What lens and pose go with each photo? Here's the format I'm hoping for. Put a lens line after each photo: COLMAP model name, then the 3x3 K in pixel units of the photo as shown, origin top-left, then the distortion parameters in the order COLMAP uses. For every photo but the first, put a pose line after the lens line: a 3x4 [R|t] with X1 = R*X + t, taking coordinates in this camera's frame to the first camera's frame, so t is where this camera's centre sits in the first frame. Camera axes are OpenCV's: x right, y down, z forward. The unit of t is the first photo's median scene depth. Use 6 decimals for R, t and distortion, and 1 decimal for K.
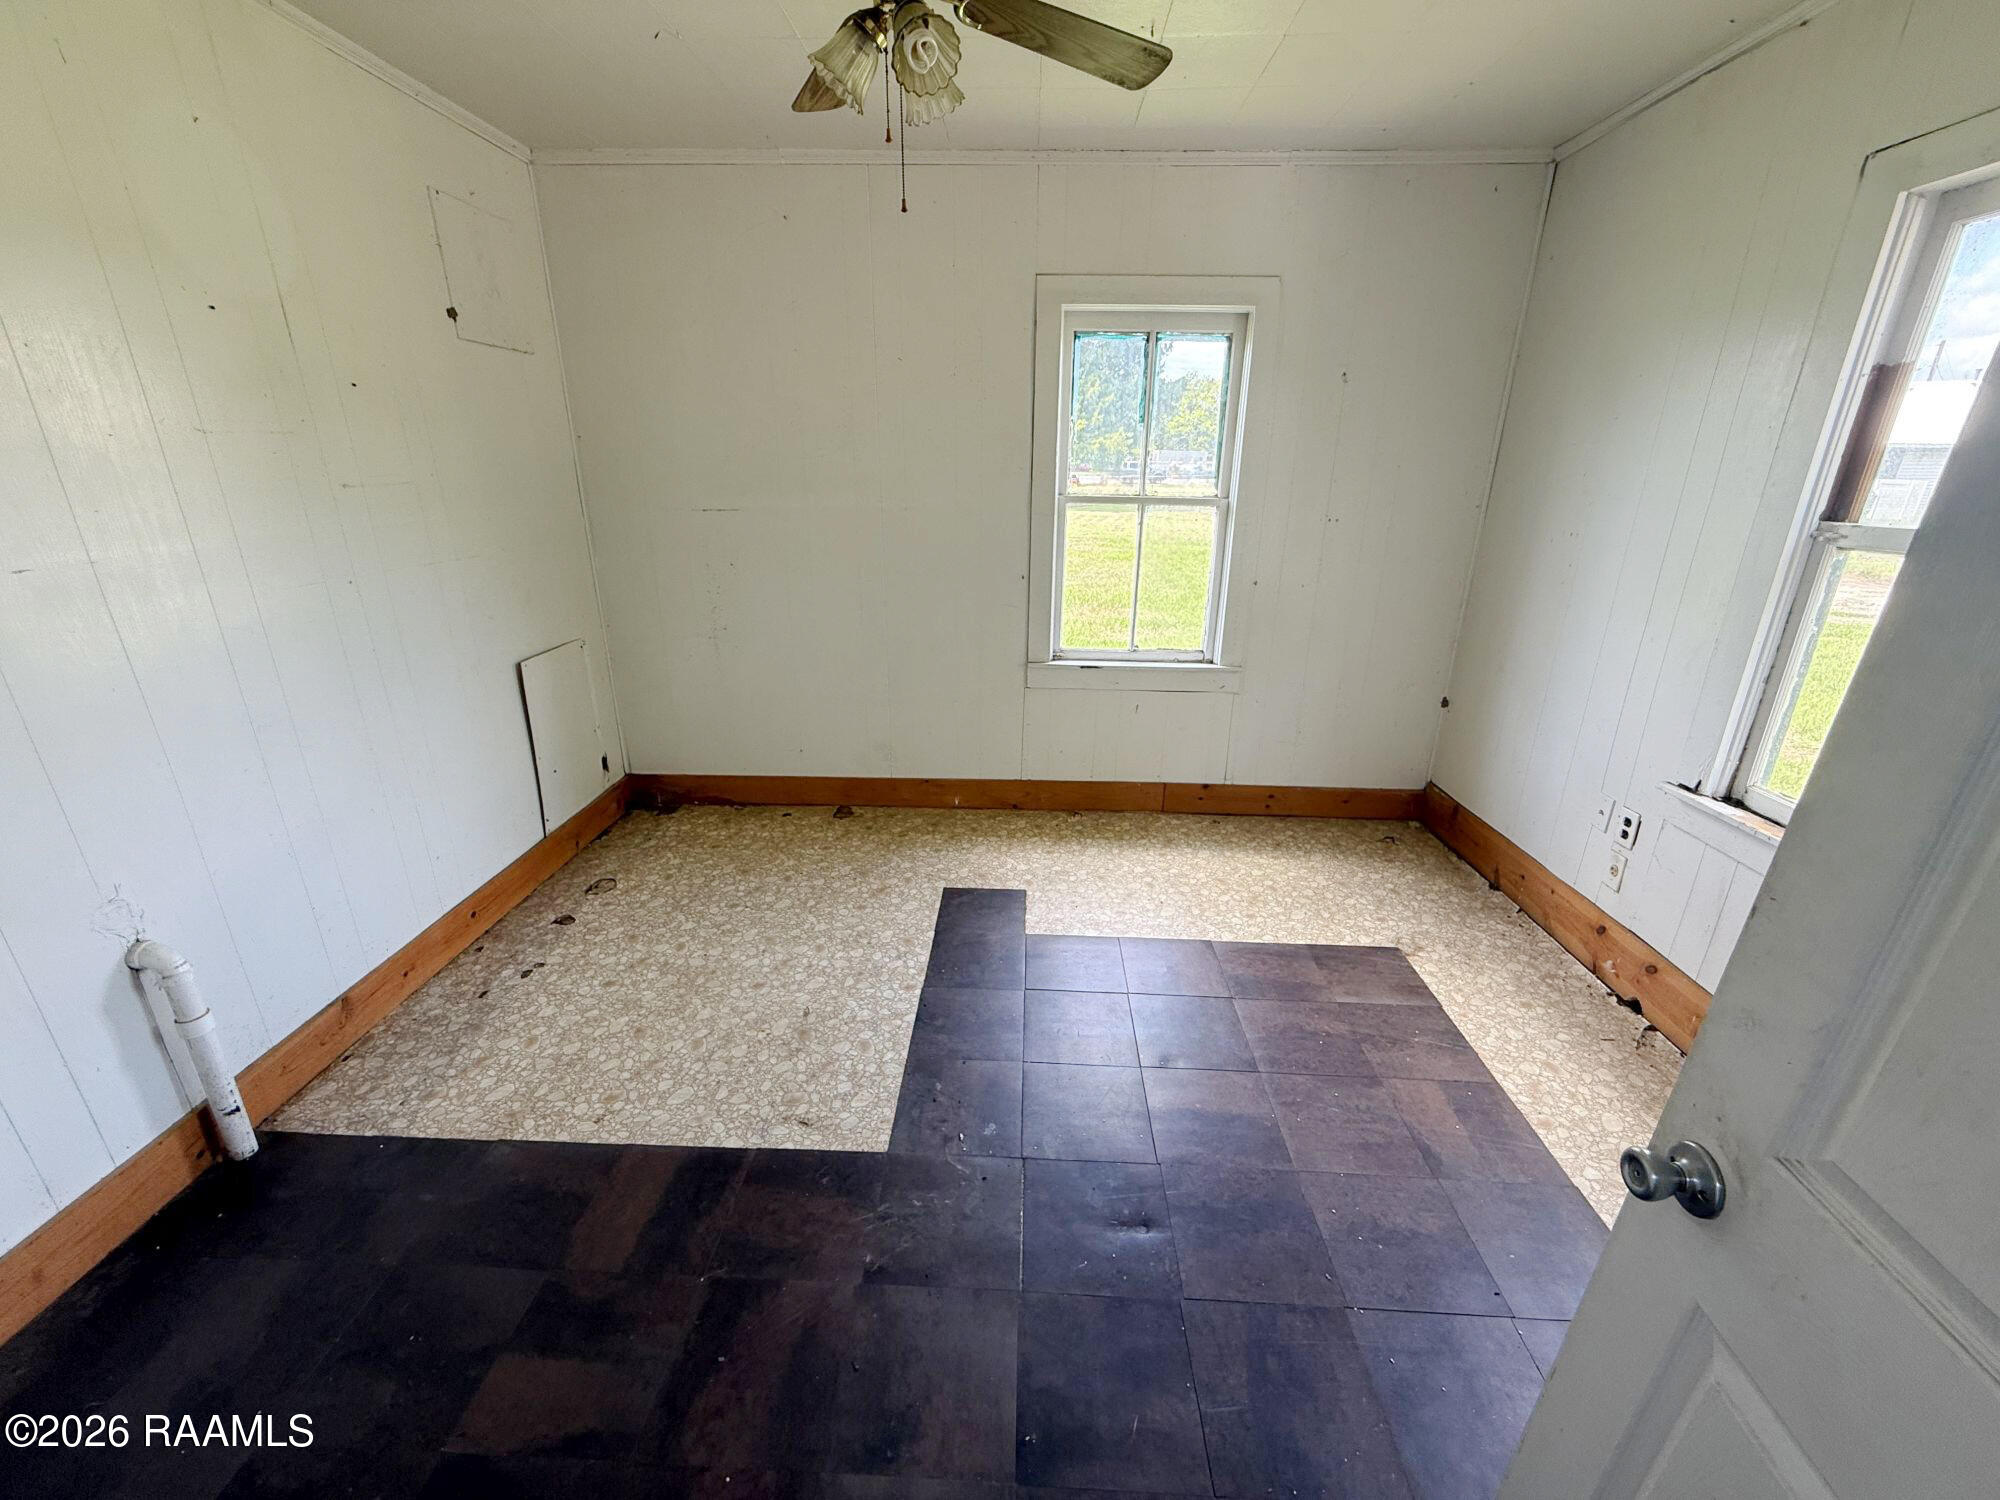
lens RADIAL K [[798.5, 0, 1000.5], [0, 798.5, 747.4], [0, 0, 1]] dist [0.000723, 0.000349]
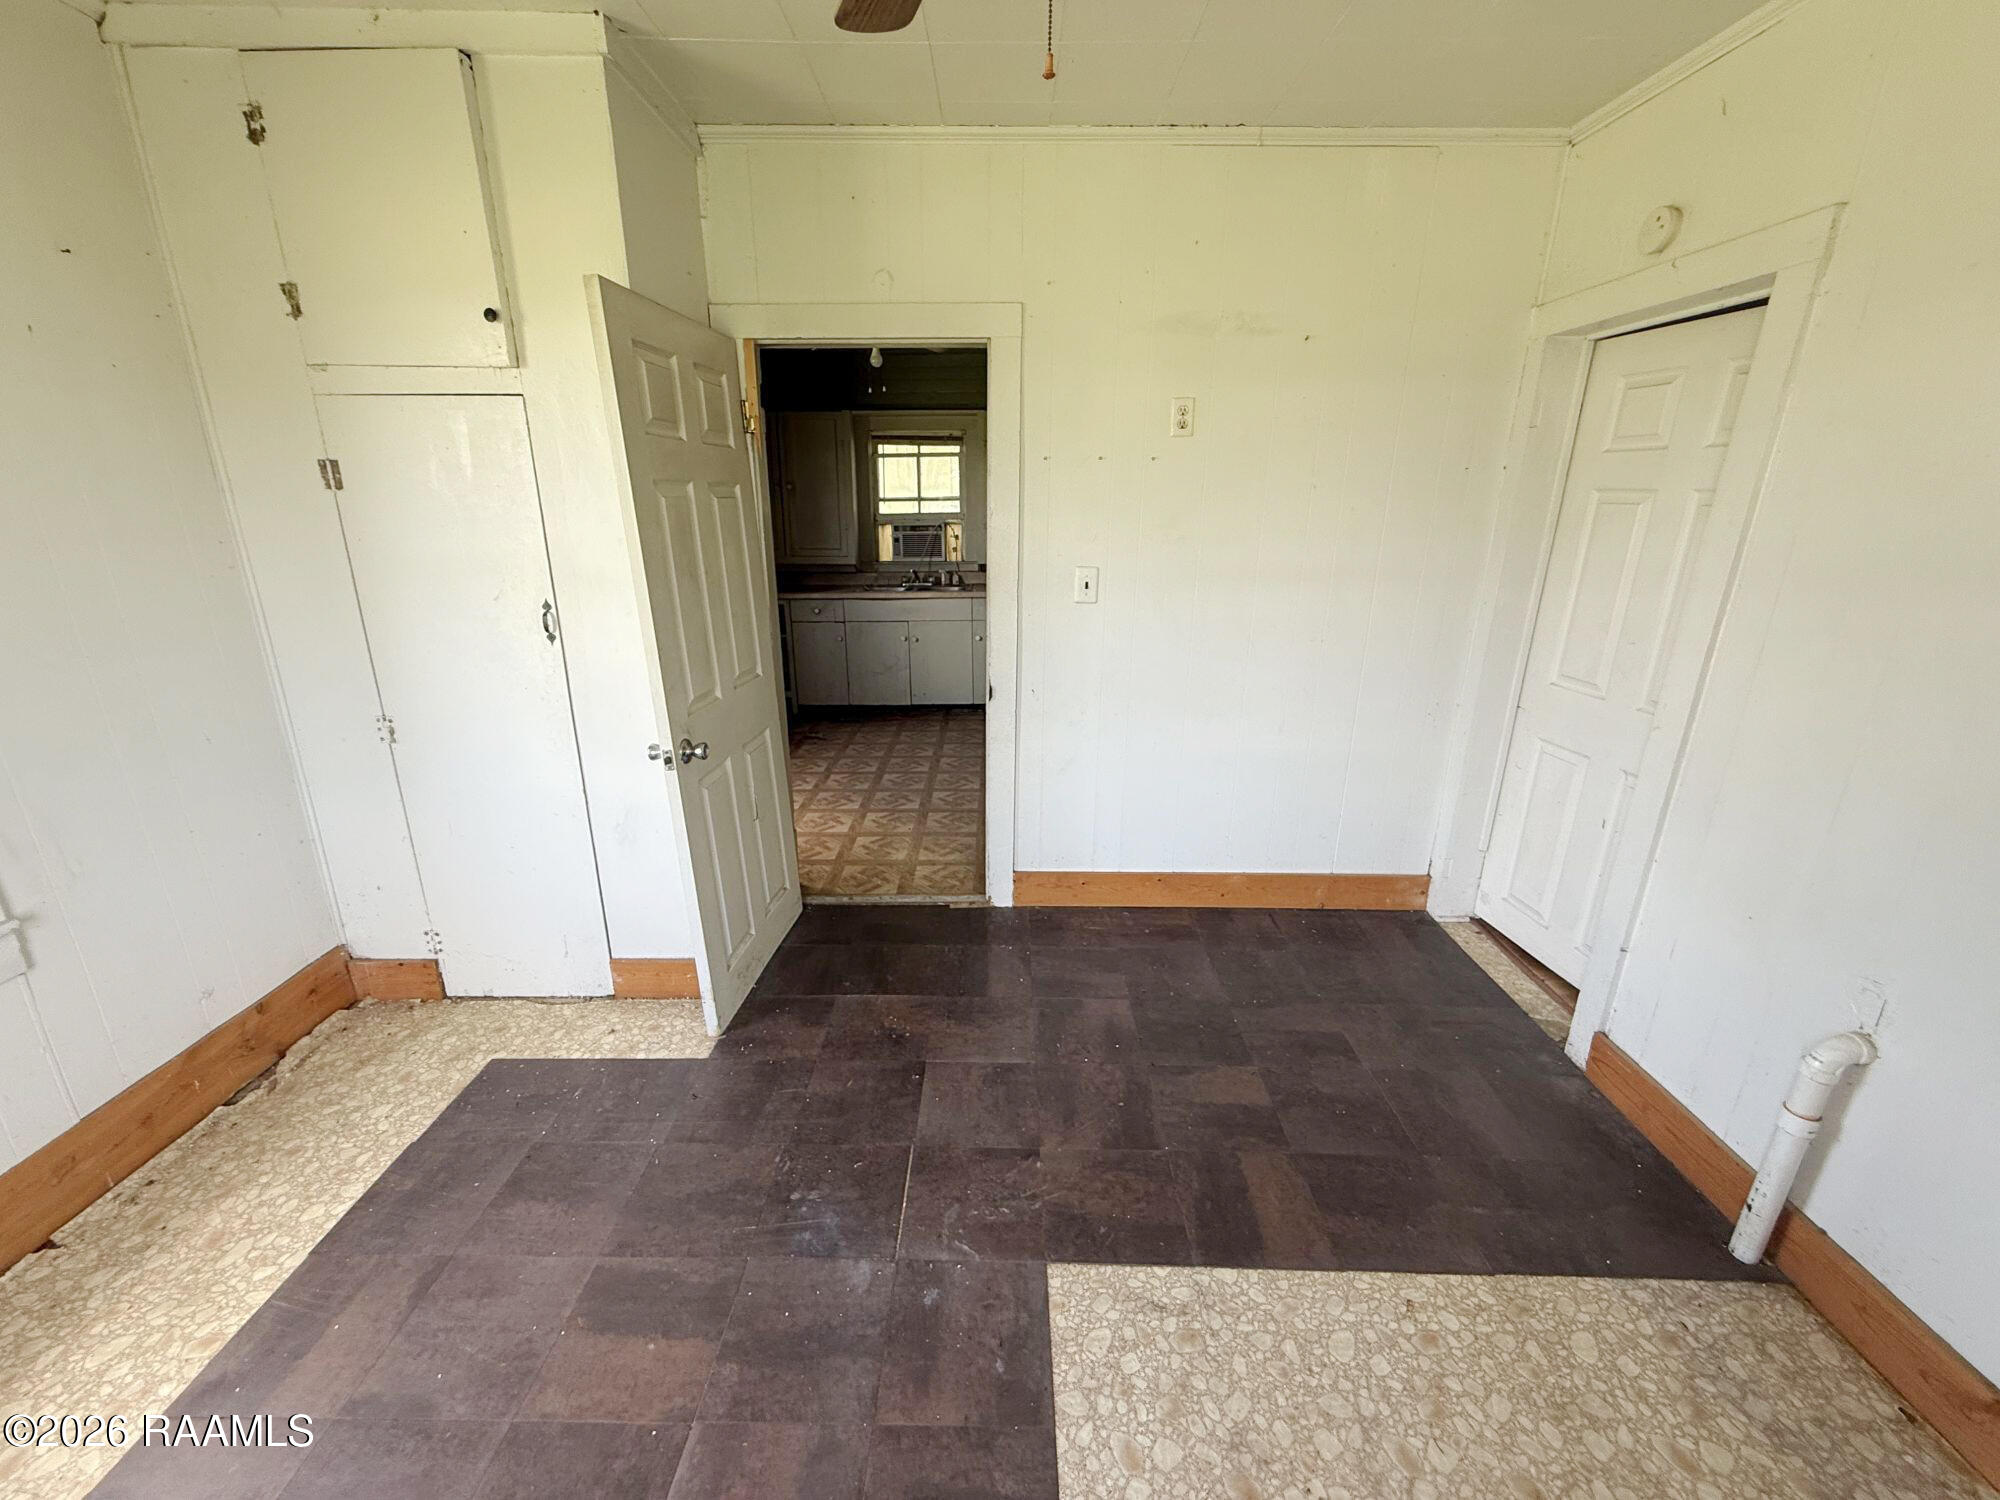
lens RADIAL K [[798.5, 0, 1001.9], [0, 798.5, 754.7], [0, 0, 1]] dist [0.000723, 0.000349]
pose [[-0.999345, -0.003070, -0.036051, -0.056272], [-0.024647, 0.787233, 0.616163, -0.485797], [0.026489, 0.616648, -0.786793, 1.329463]]
